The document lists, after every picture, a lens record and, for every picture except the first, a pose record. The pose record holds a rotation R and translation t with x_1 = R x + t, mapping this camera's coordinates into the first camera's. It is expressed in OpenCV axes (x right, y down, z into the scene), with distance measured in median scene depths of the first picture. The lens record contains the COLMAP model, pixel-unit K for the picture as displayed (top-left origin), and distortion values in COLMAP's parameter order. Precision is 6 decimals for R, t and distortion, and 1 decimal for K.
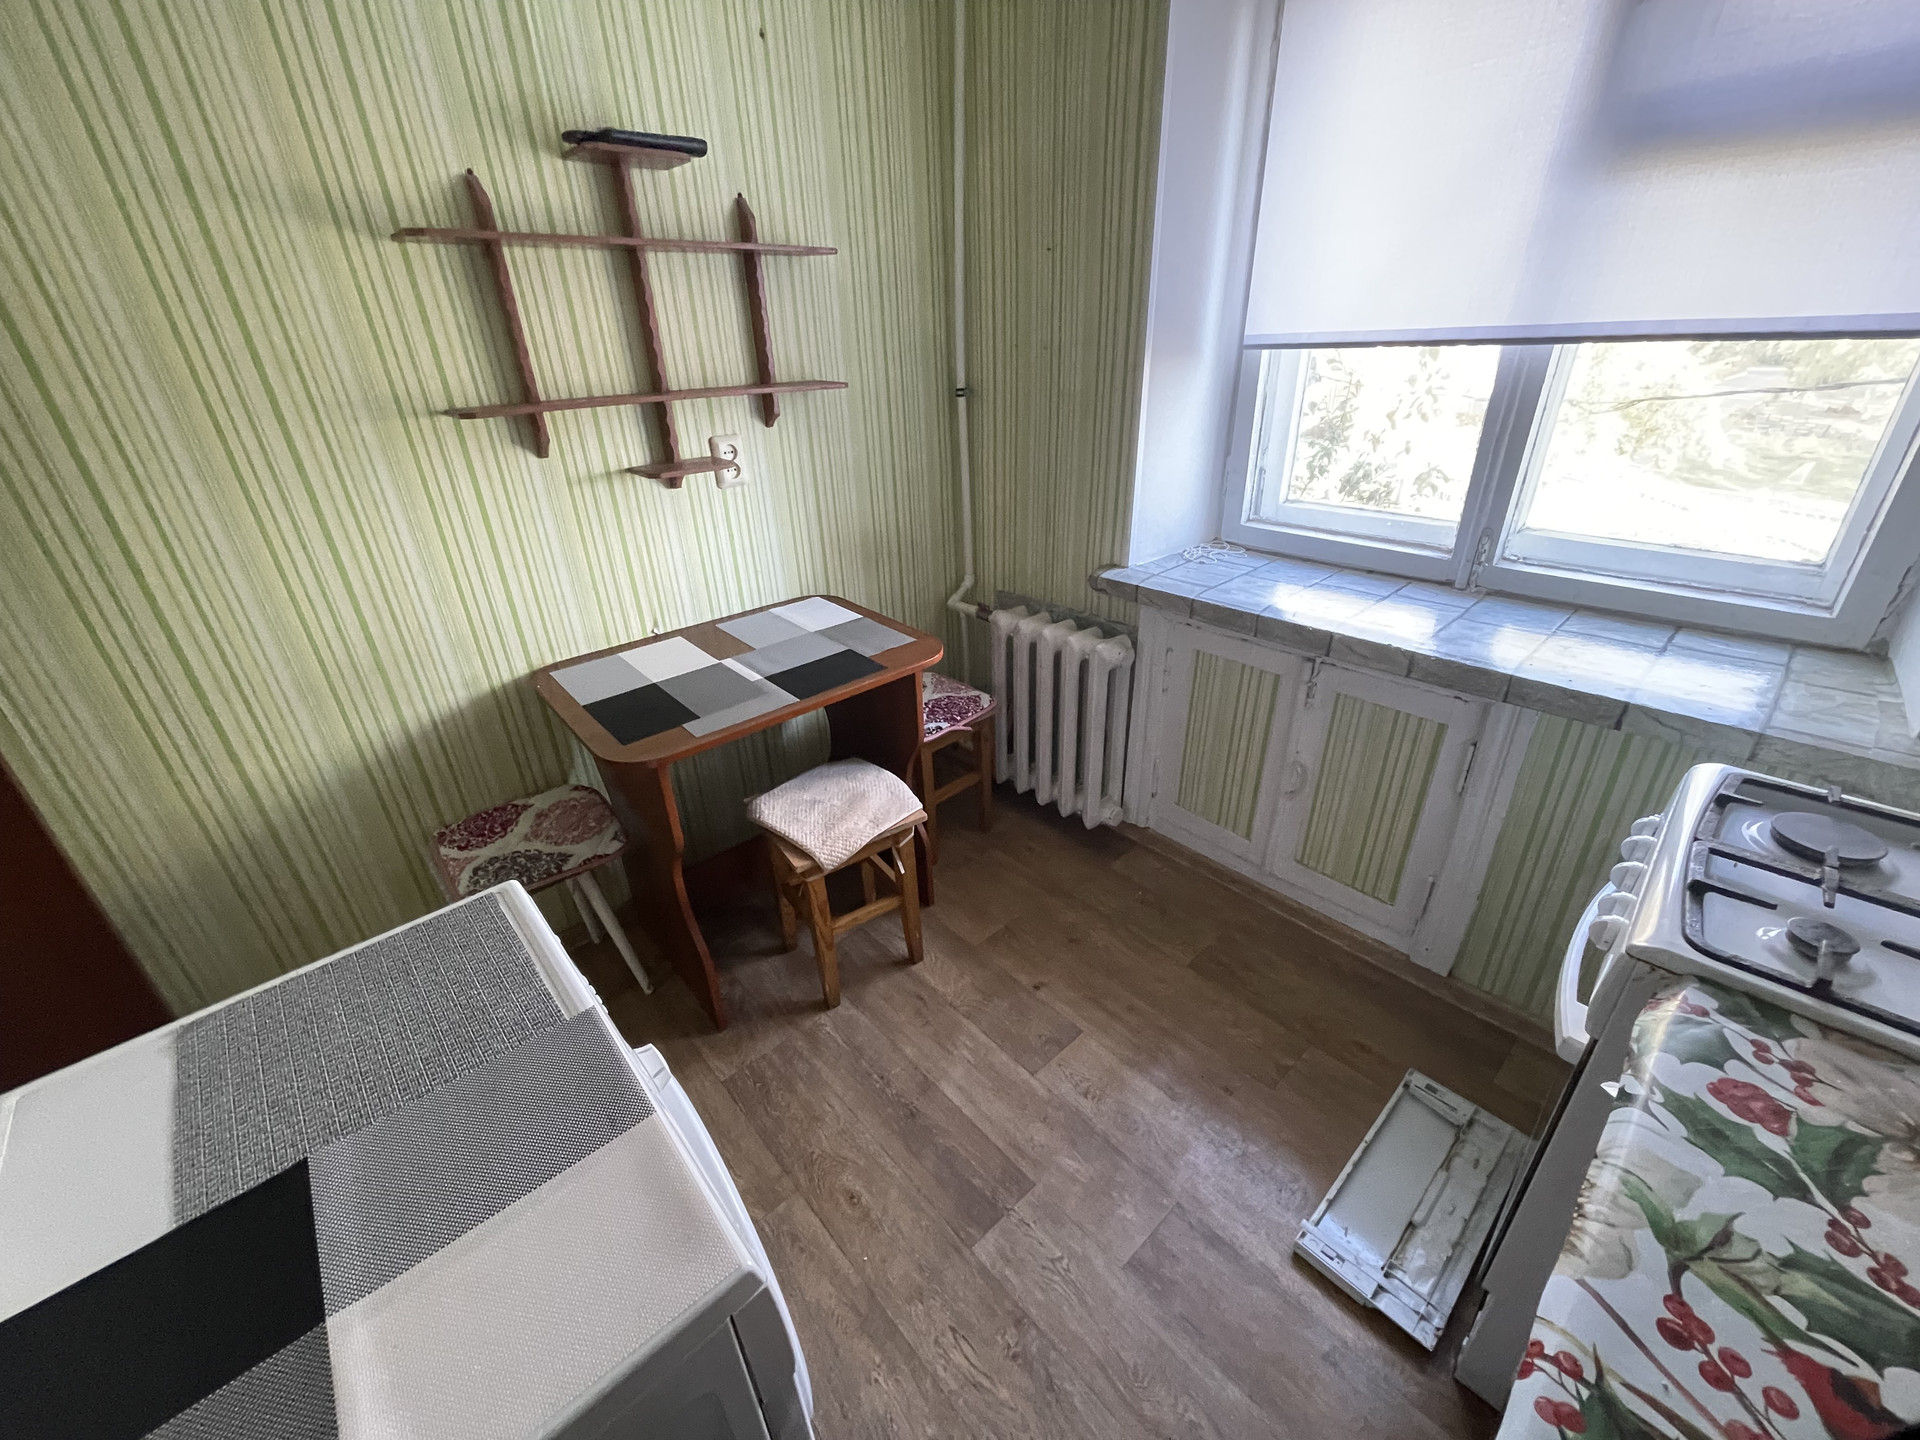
lens RADIAL K [[772.9, 0, 961.8], [0, 772.9, 722.4], [0, 0, 1]] dist [-0.001896, -0.000212]
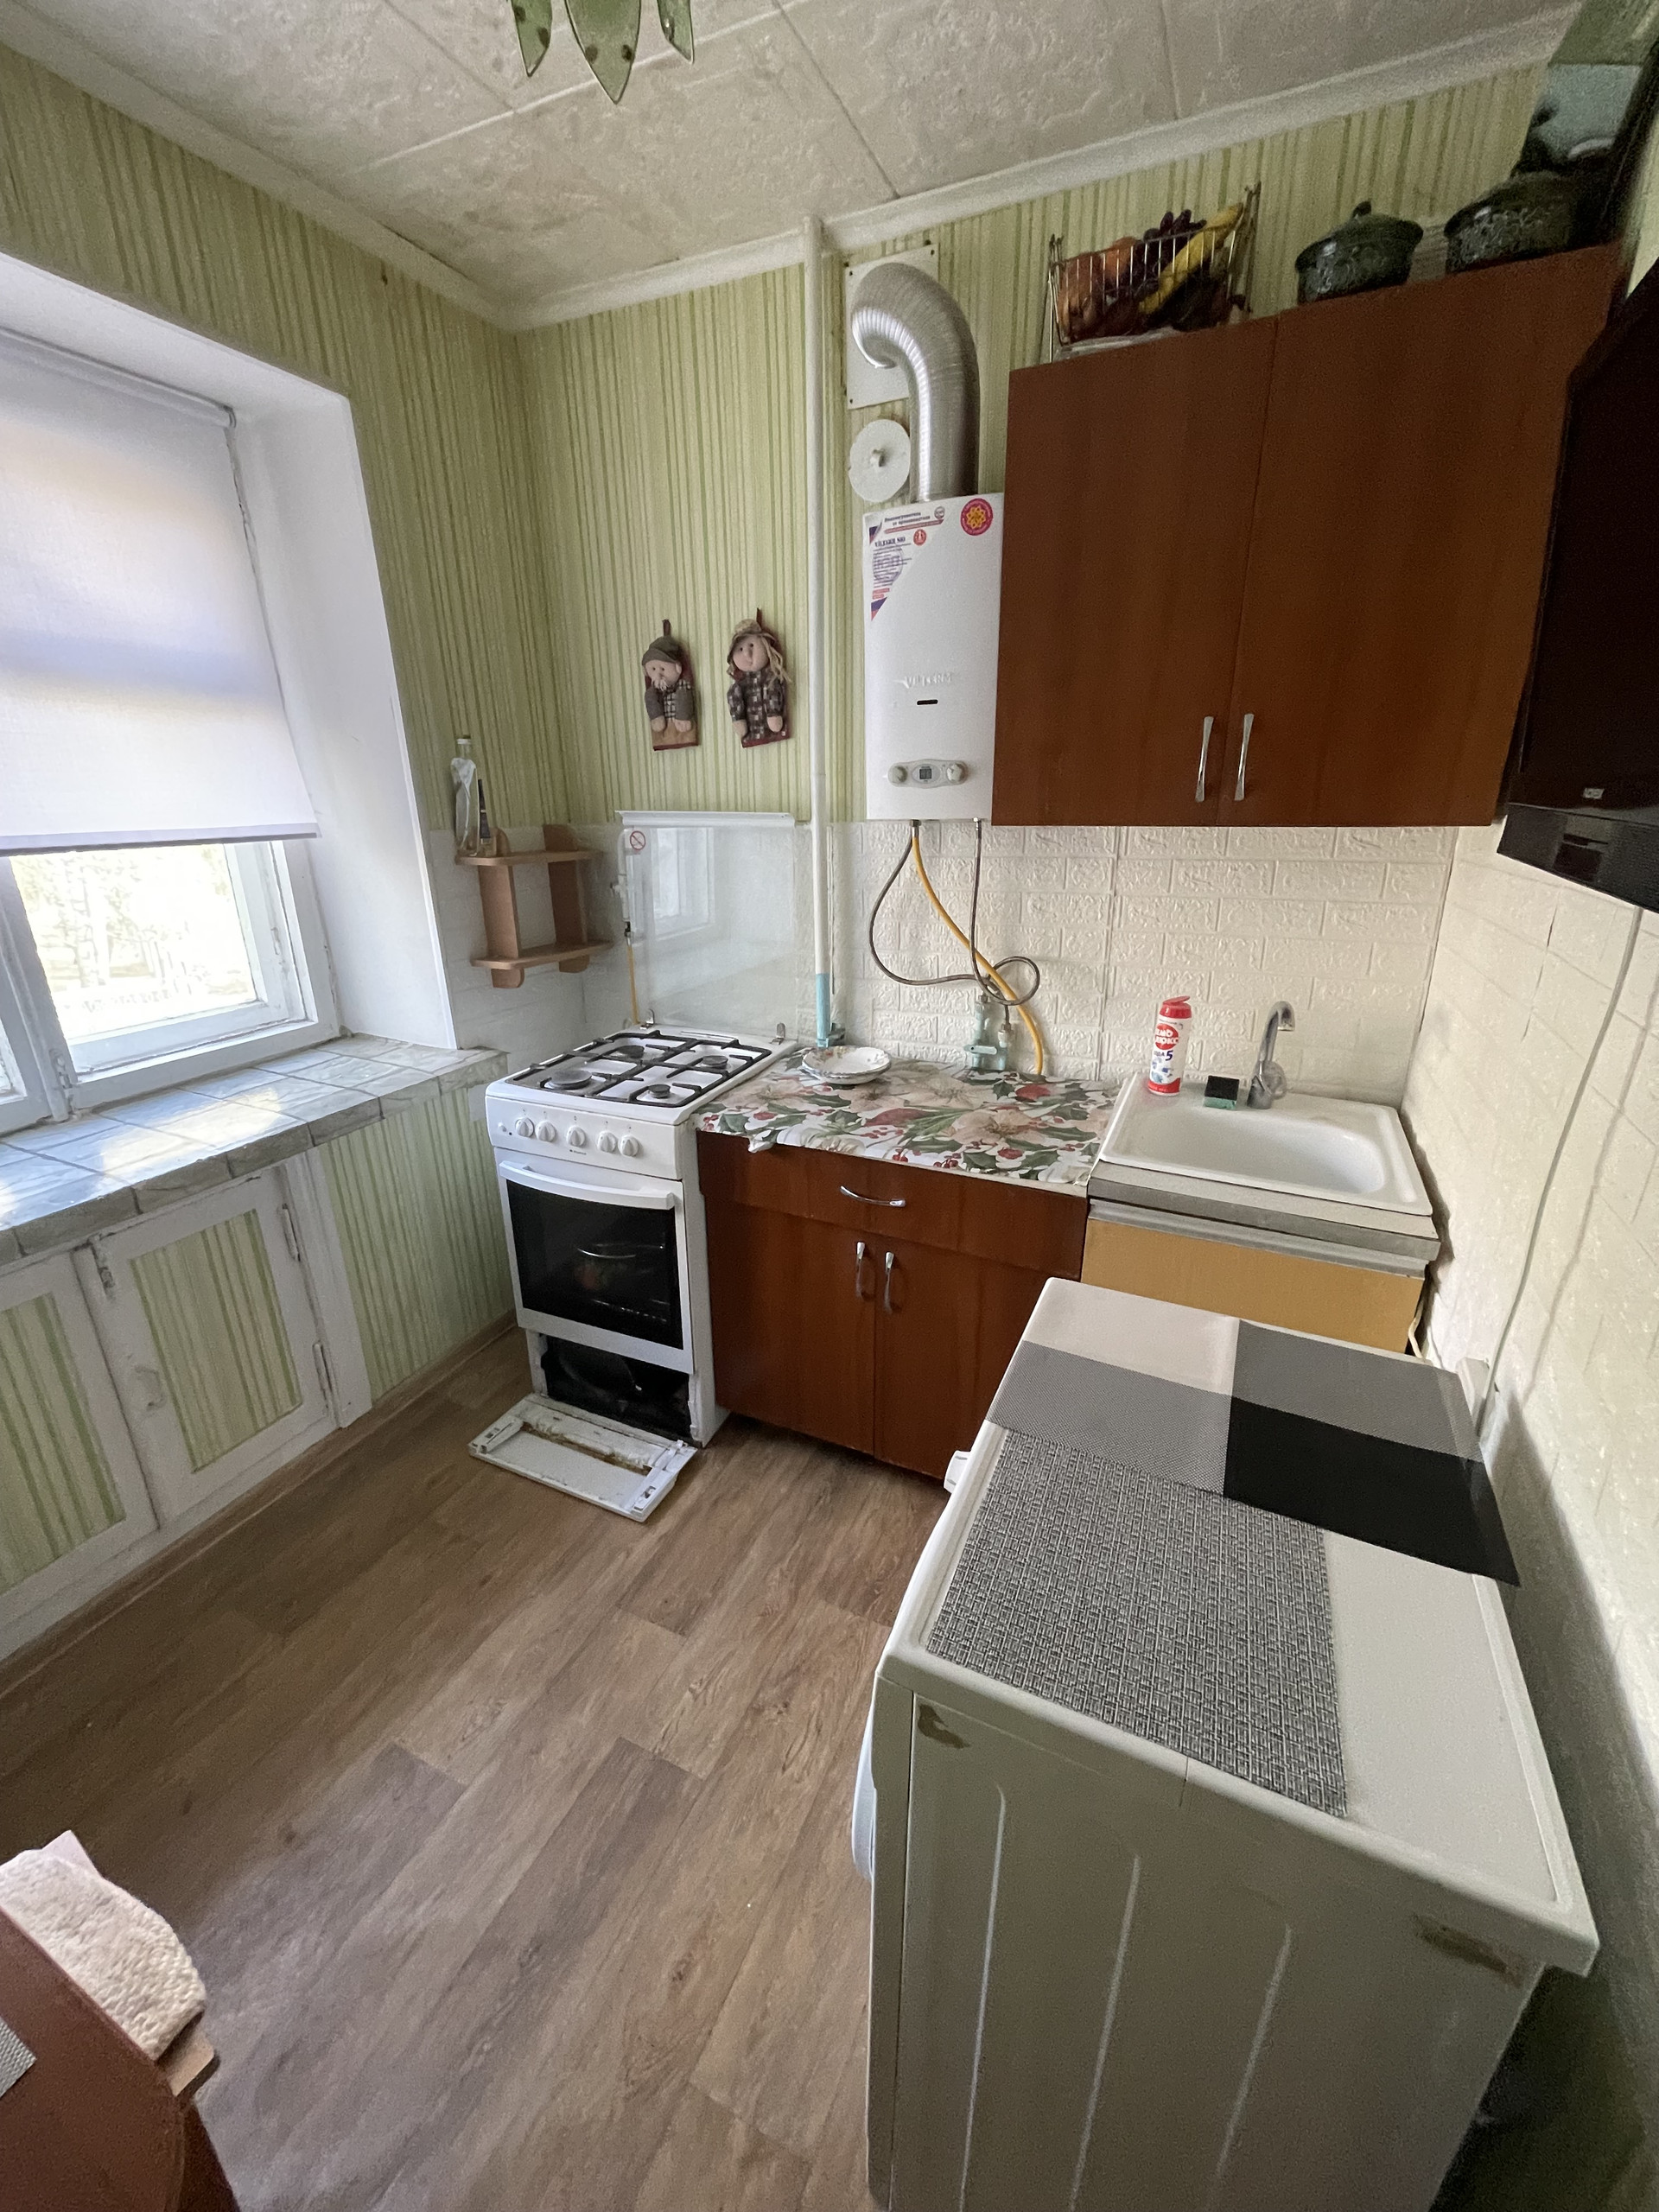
lens RADIAL K [[890.5, 0, 831.1], [0, 890.5, 1110.5], [0, 0, 1]] dist [-0.001896, -0.000212]
pose [[-0.397459, -0.272856, 0.876114, -0.647067], [0.433888, 0.785409, 0.441445, -0.285263], [-0.808558, 0.555592, -0.193779, 0.565610]]
